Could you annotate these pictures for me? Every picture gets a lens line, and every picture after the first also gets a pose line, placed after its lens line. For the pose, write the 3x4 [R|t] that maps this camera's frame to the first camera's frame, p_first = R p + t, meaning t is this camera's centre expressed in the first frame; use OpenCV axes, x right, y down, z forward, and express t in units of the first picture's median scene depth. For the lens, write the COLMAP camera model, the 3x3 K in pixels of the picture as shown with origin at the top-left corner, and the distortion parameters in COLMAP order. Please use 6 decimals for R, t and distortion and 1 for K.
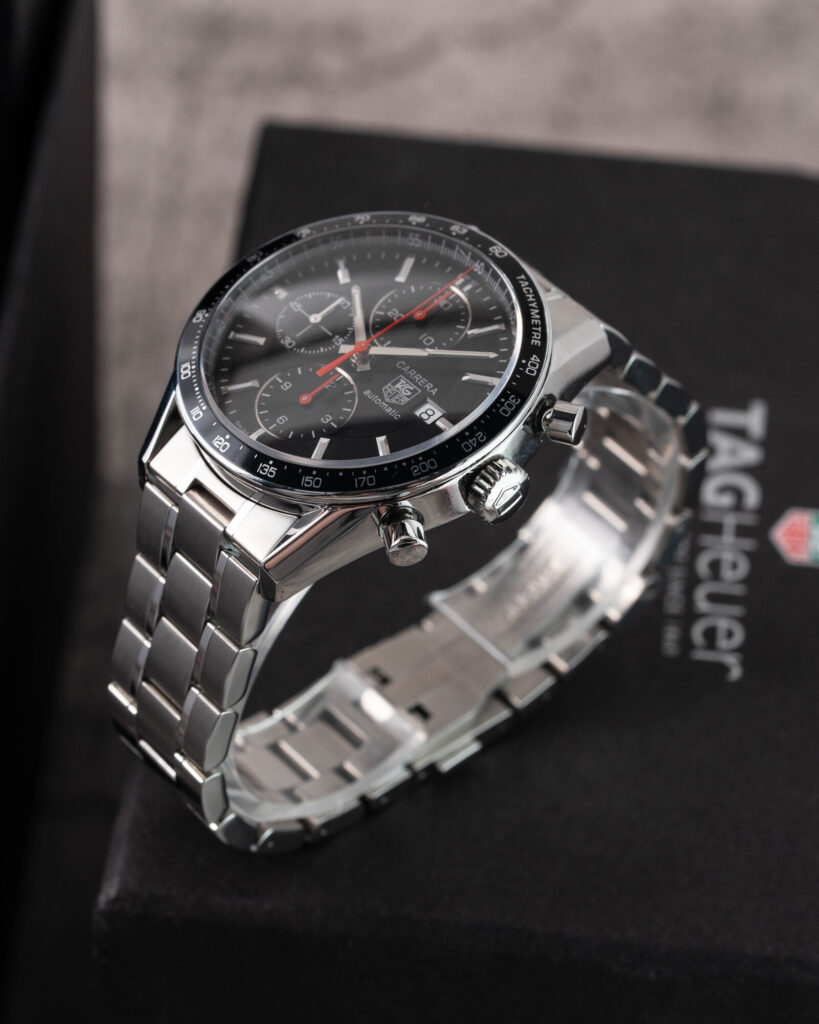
lens RADIAL K [[4655.0, 0, 409.5], [0, 4655.0, 512.0], [0, 0, 1]] dist [-0.634866, -2.137166]
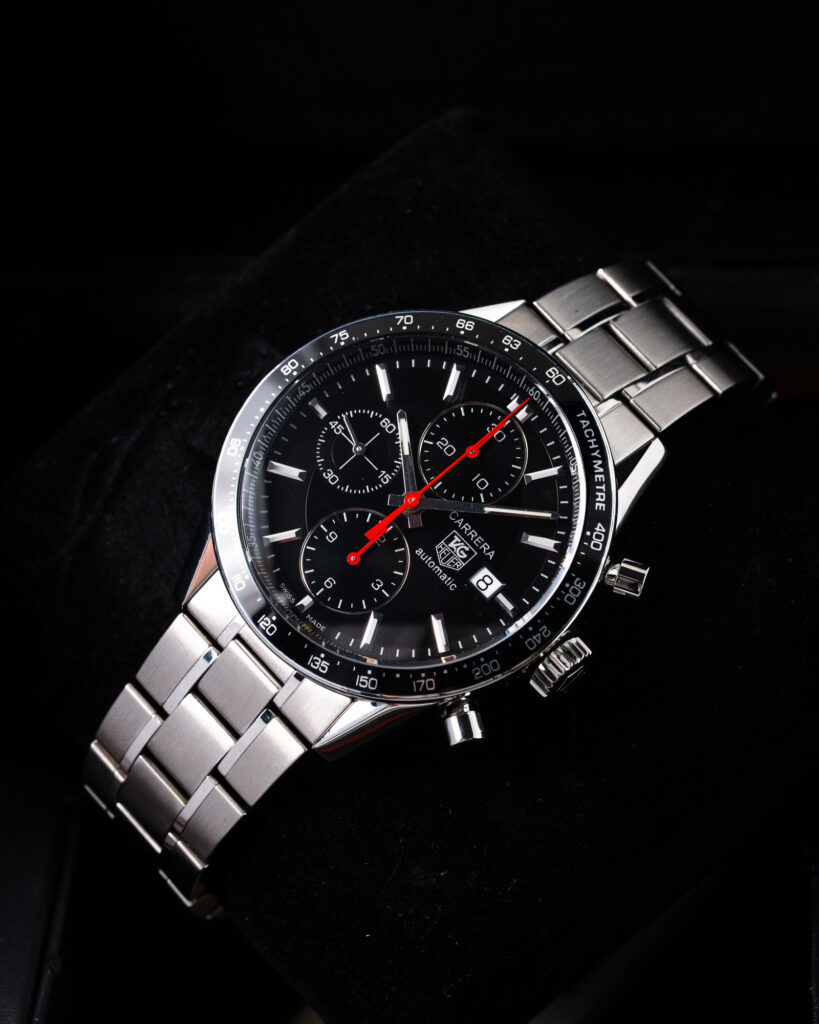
lens RADIAL K [[4655.0, 0, 409.5], [0, 4655.0, 512.0], [0, 0, 1]] dist [-0.634866, -2.137166]
pose [[0.999081, -0.025660, 0.034318, -0.043178], [0.010215, 0.920404, 0.390835, -0.400588], [-0.041615, -0.390125, 0.919821, 0.140911]]
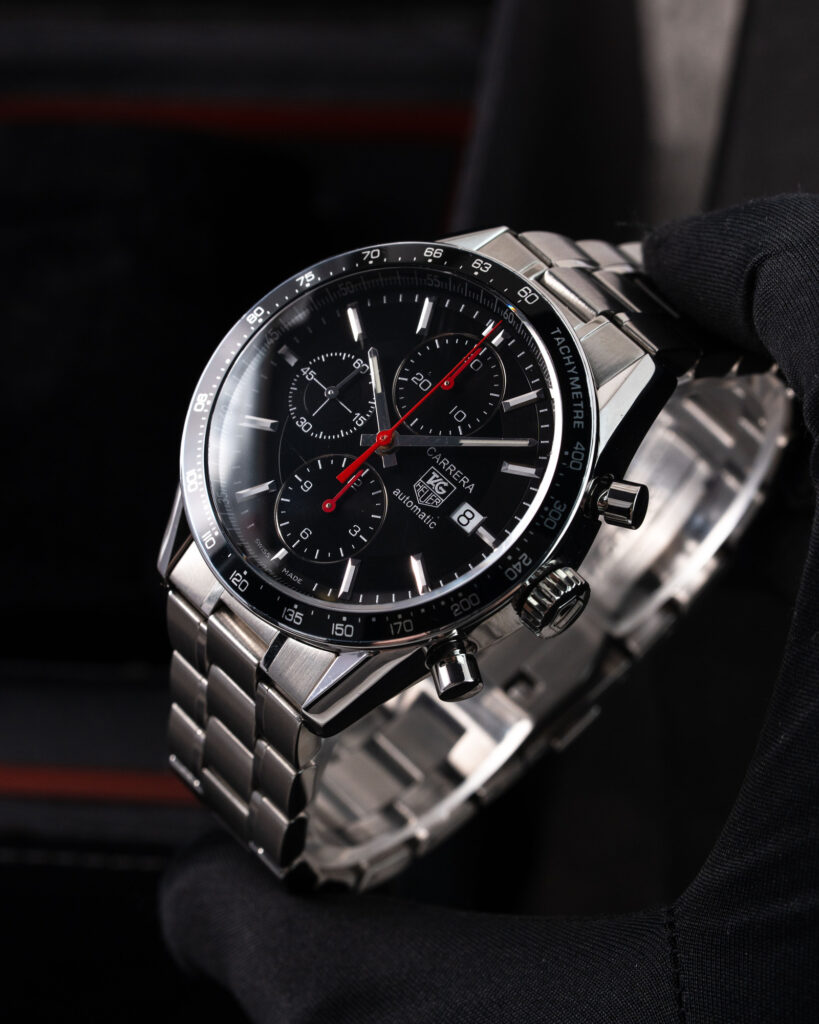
lens RADIAL K [[4655.0, 0, 409.5], [0, 4655.0, 512.0], [0, 0, 1]] dist [-0.634866, -2.137166]
pose [[0.988659, -0.108375, -0.103958, 0.084683], [0.135397, 0.942718, 0.304877, -0.291165], [0.064963, -0.315495, 0.946701, 0.165200]]
